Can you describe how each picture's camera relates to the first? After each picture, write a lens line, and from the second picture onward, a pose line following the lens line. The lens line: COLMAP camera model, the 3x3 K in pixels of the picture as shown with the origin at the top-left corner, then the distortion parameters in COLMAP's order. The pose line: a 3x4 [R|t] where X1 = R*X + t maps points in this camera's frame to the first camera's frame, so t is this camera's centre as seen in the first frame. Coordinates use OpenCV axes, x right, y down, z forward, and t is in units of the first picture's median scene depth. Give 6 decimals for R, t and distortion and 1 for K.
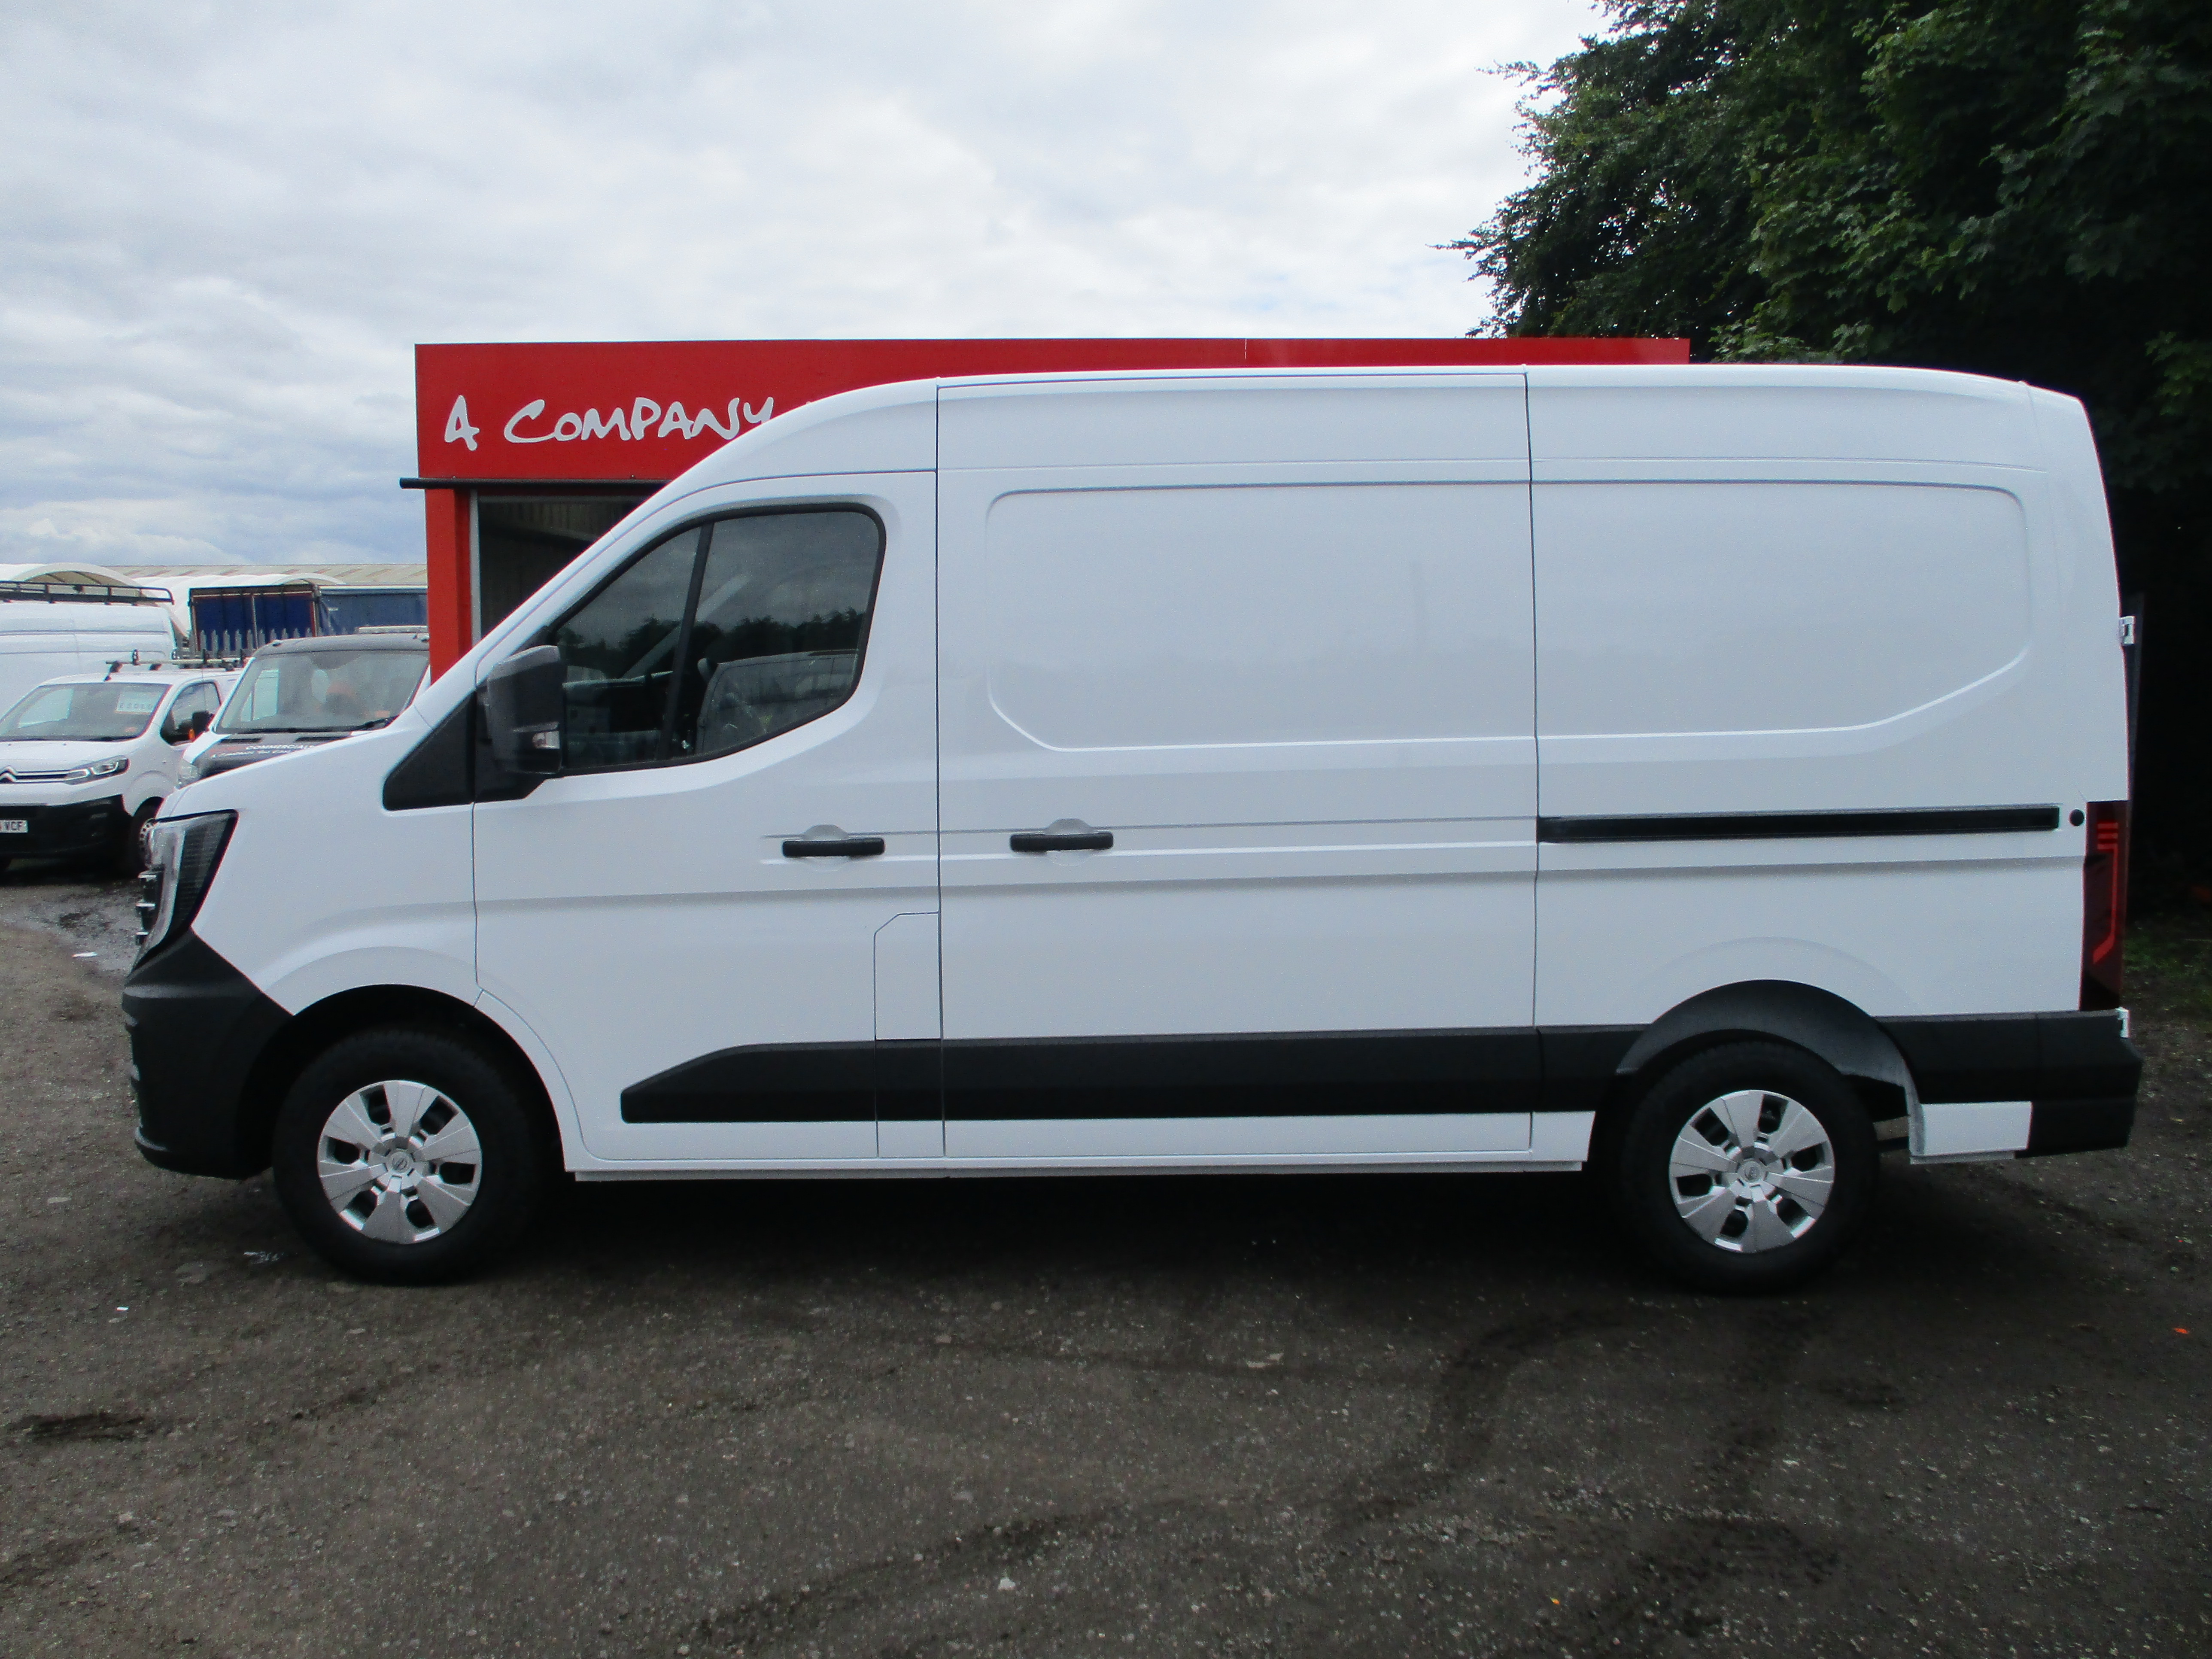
lens RADIAL K [[1835.0, 0, 1097.6], [0, 1835.0, 835.8], [0, 0, 1]] dist [-0.029001, 0.003591]
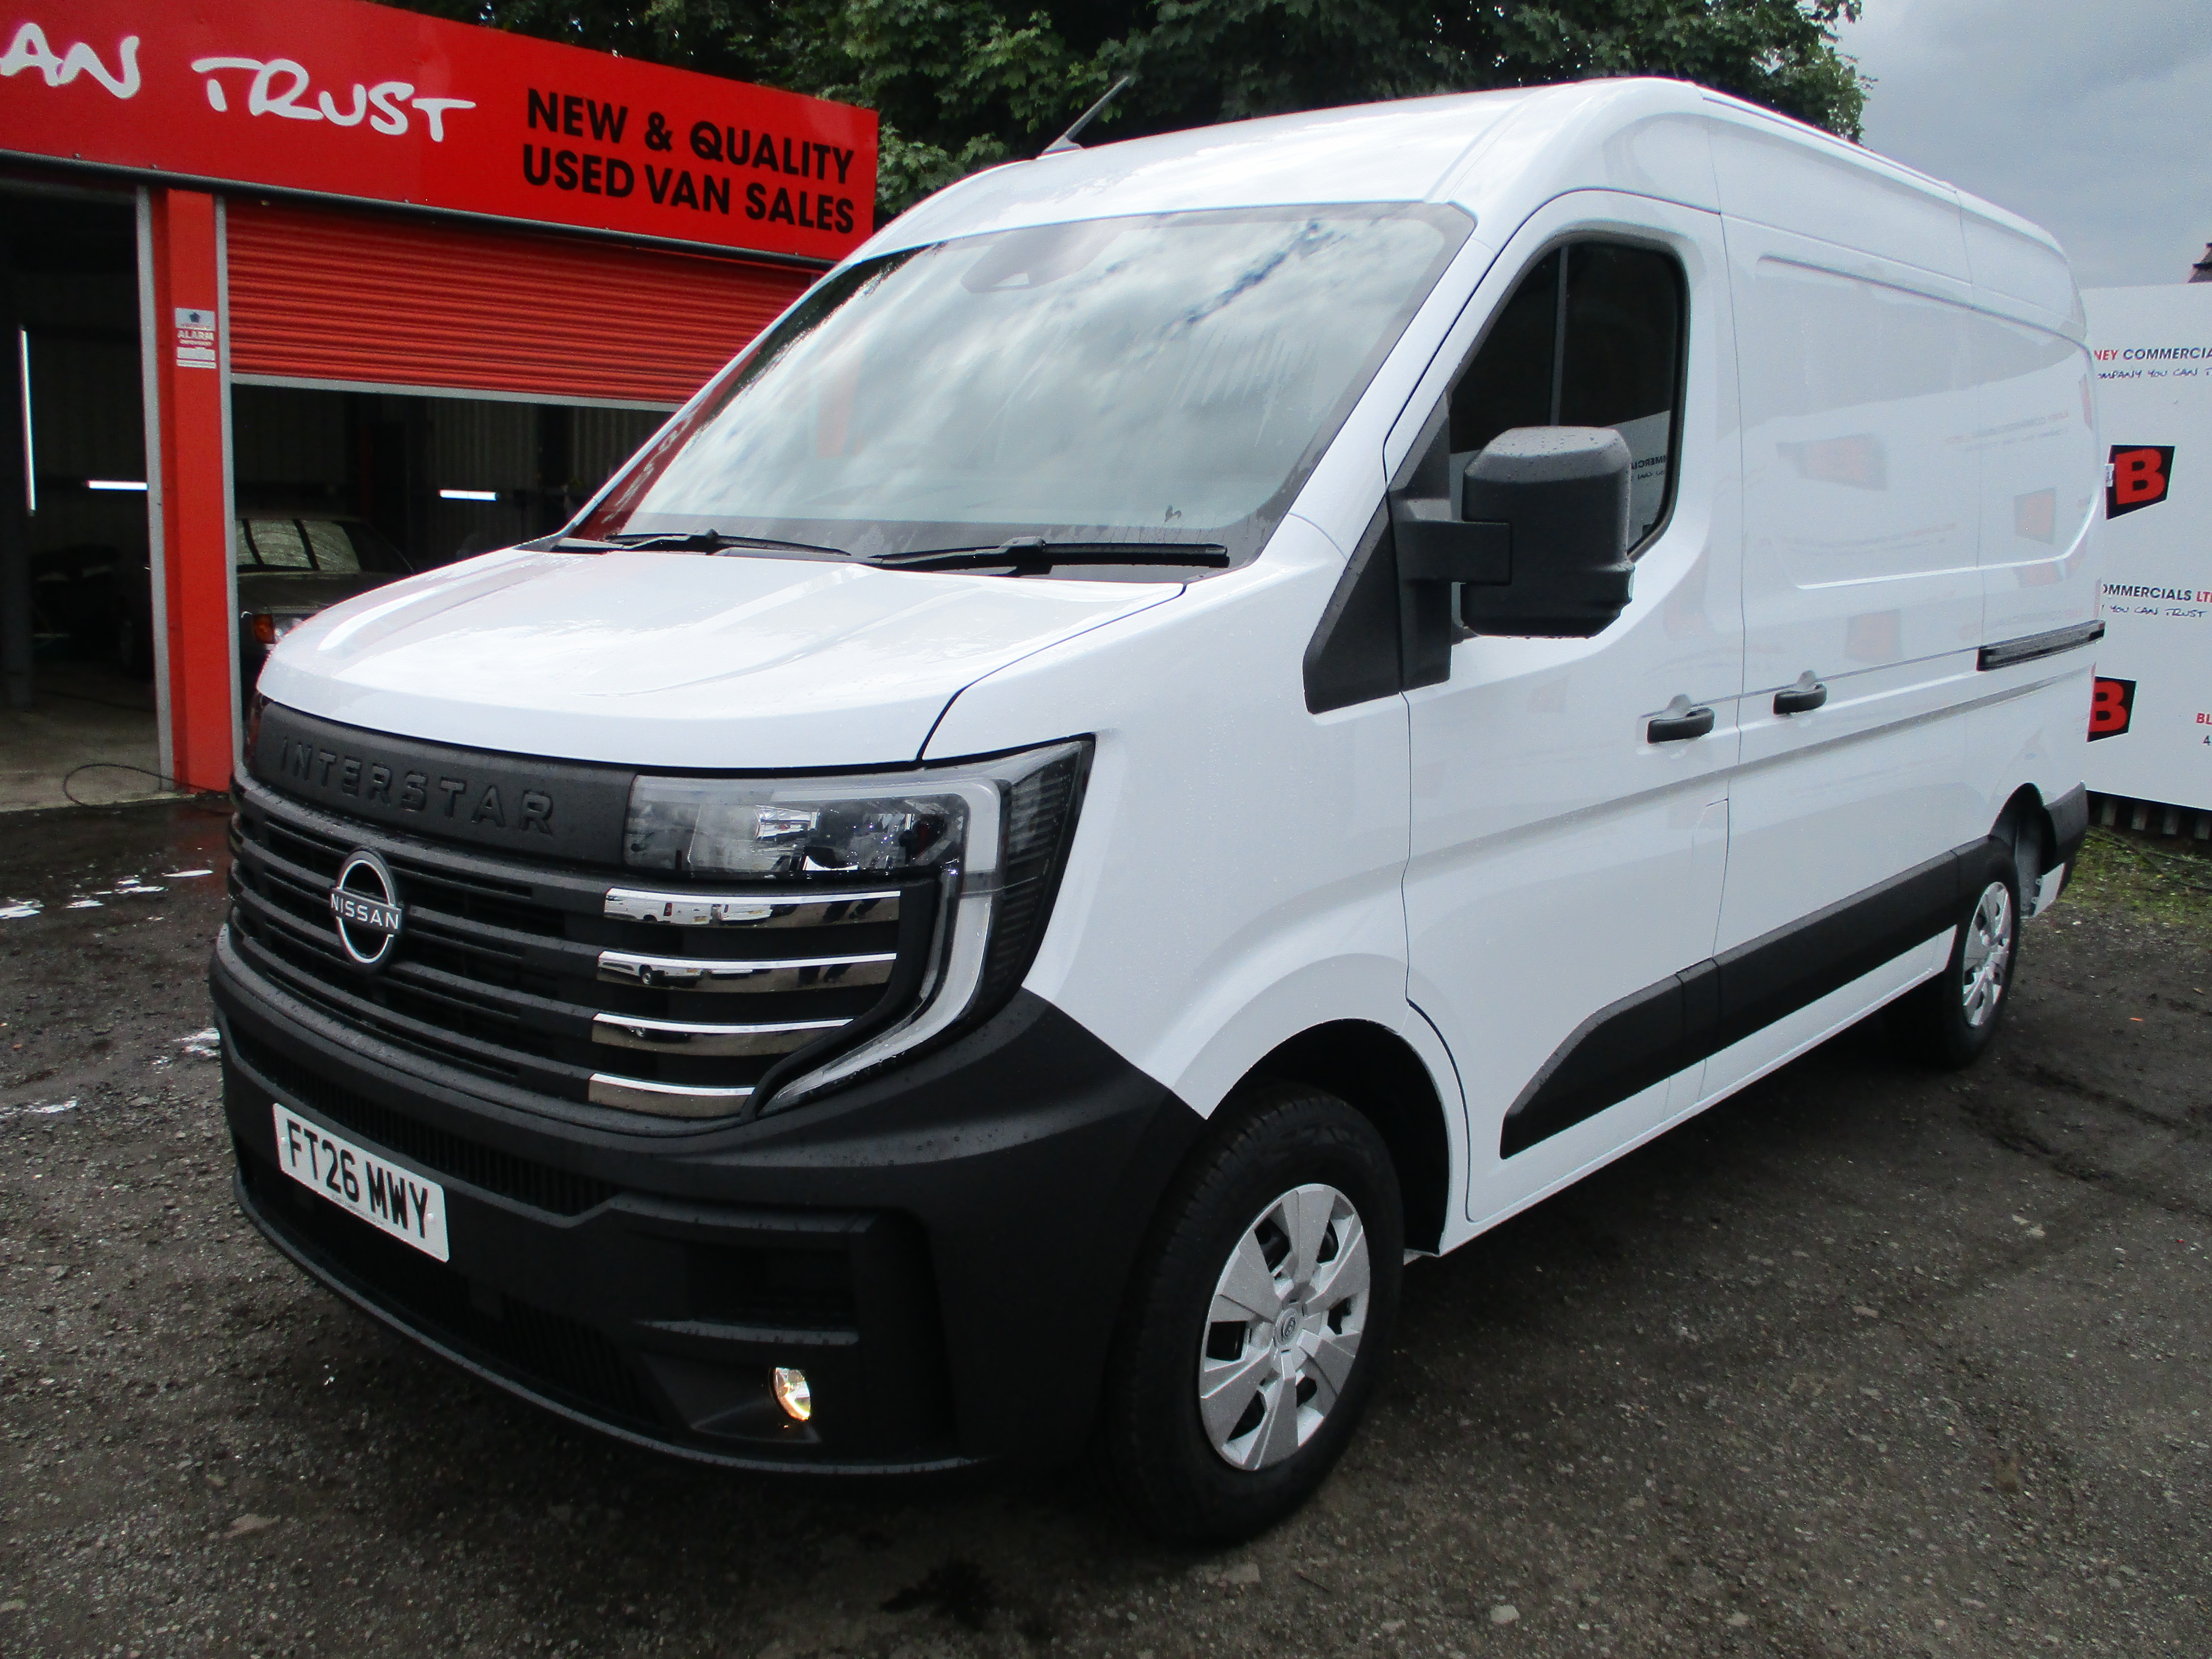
lens RADIAL K [[1835.0, 0, 1106.1], [0, 1835.0, 817.3], [0, 0, 1]] dist [-0.029001, 0.003591]
pose [[0.664750, -0.108817, 0.739099, -0.845456], [0.034723, 0.992766, 0.114934, -0.049615], [-0.746259, -0.050739, 0.663719, 0.681040]]
